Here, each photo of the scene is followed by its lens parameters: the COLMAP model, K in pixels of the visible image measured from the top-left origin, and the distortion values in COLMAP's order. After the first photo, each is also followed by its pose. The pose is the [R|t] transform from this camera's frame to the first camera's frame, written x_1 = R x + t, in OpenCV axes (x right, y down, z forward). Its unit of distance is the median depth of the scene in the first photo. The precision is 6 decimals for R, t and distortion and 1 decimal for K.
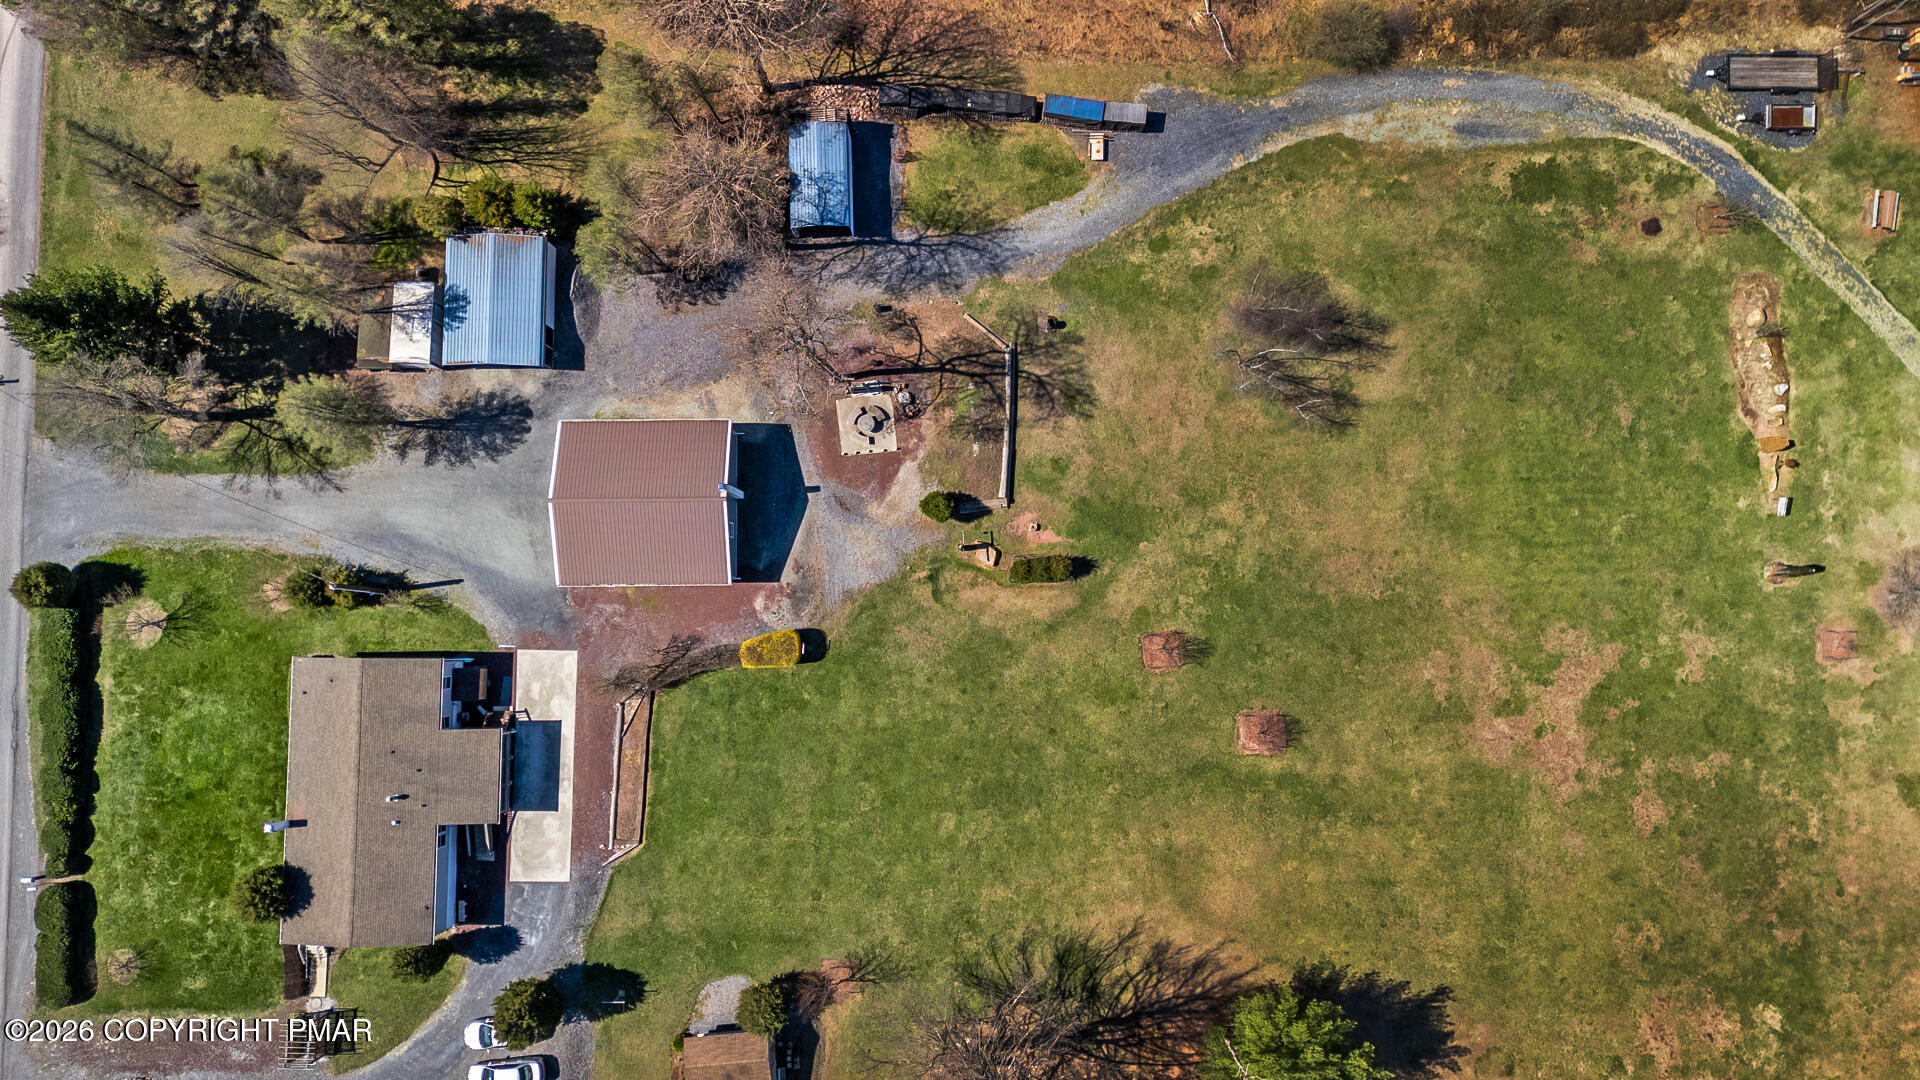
lens RADIAL K [[1416.7, 0, 960.0], [0, 1416.7, 540.0], [0, 0, 1]] dist [0.102672, -0.107100]
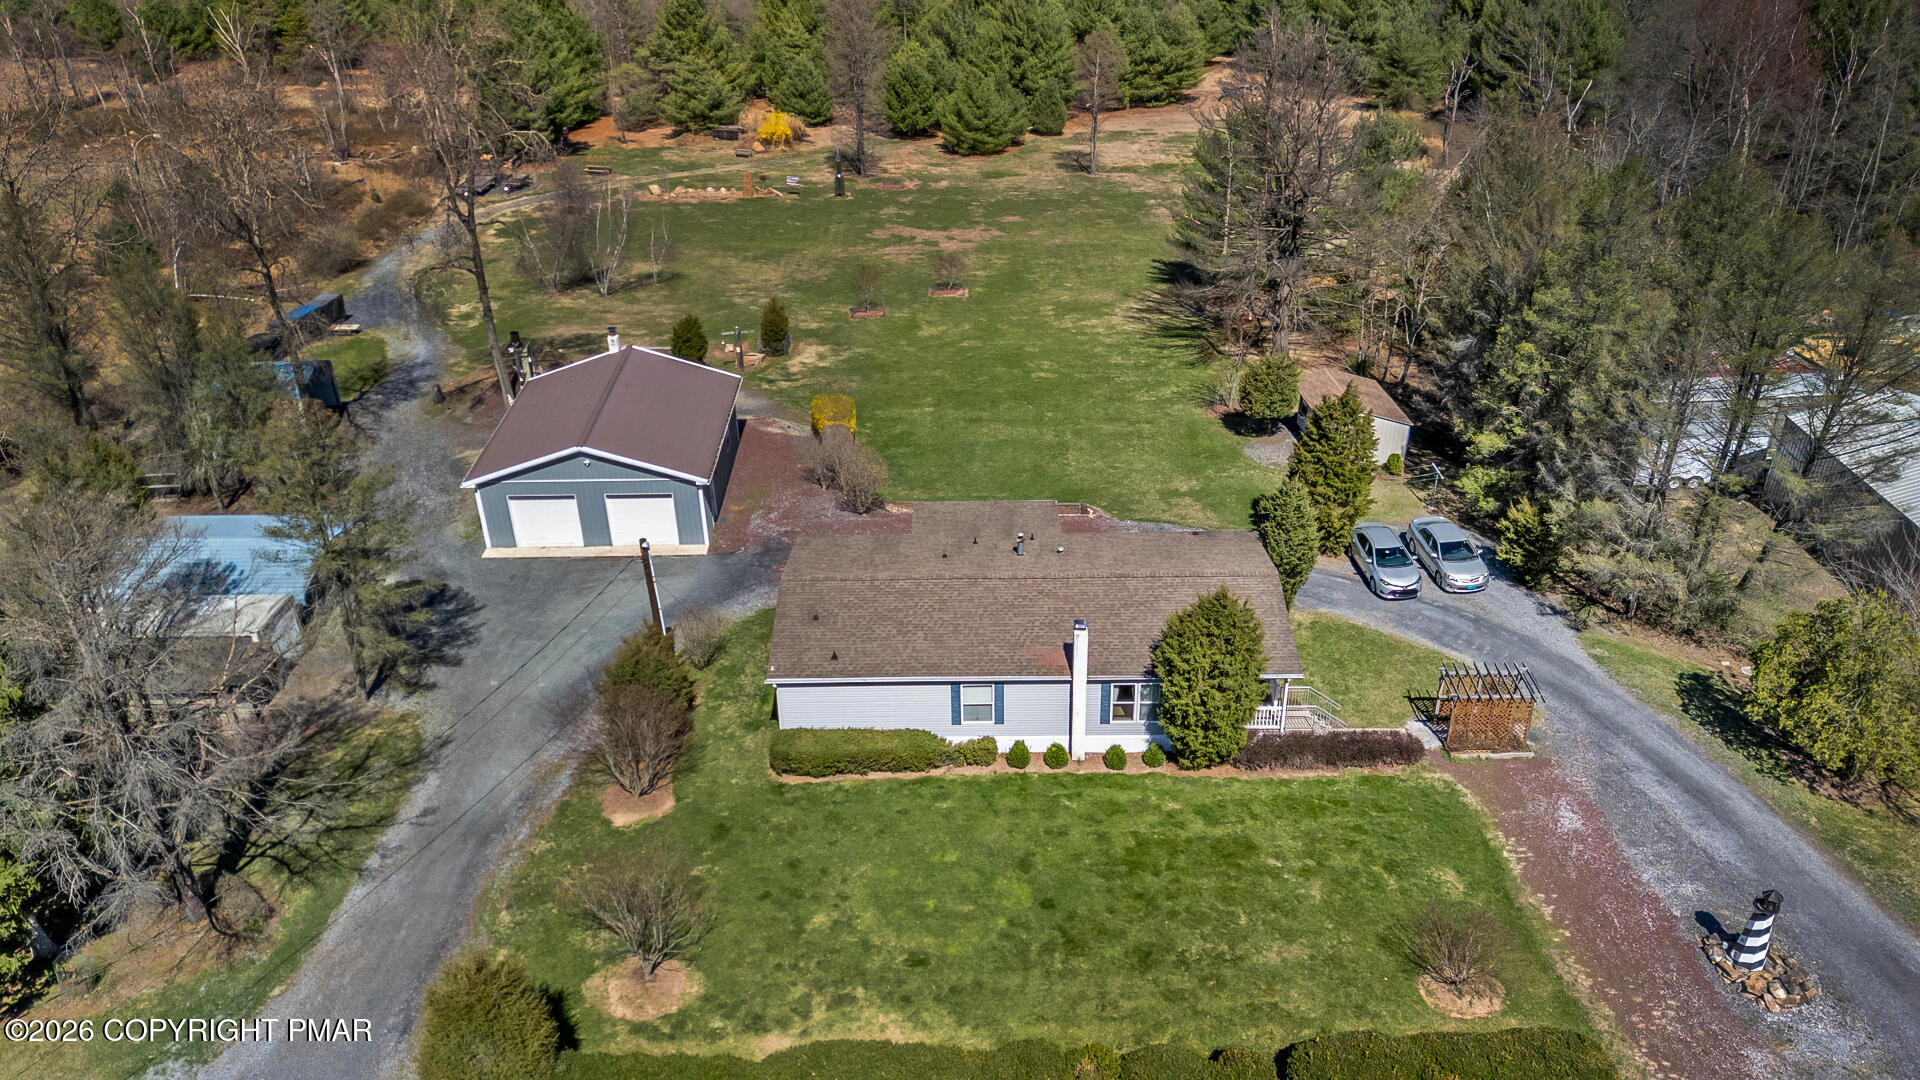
lens RADIAL K [[1416.7, 0, 960.0], [0, 1416.7, 540.0], [0, 0, 1]] dist [0.102672, -0.107100]
pose [[0.002295, -0.467009, 0.884249, -0.866716], [0.998209, 0.053925, 0.025889, 0.131003], [-0.059774, 0.882607, 0.466297, 0.690391]]
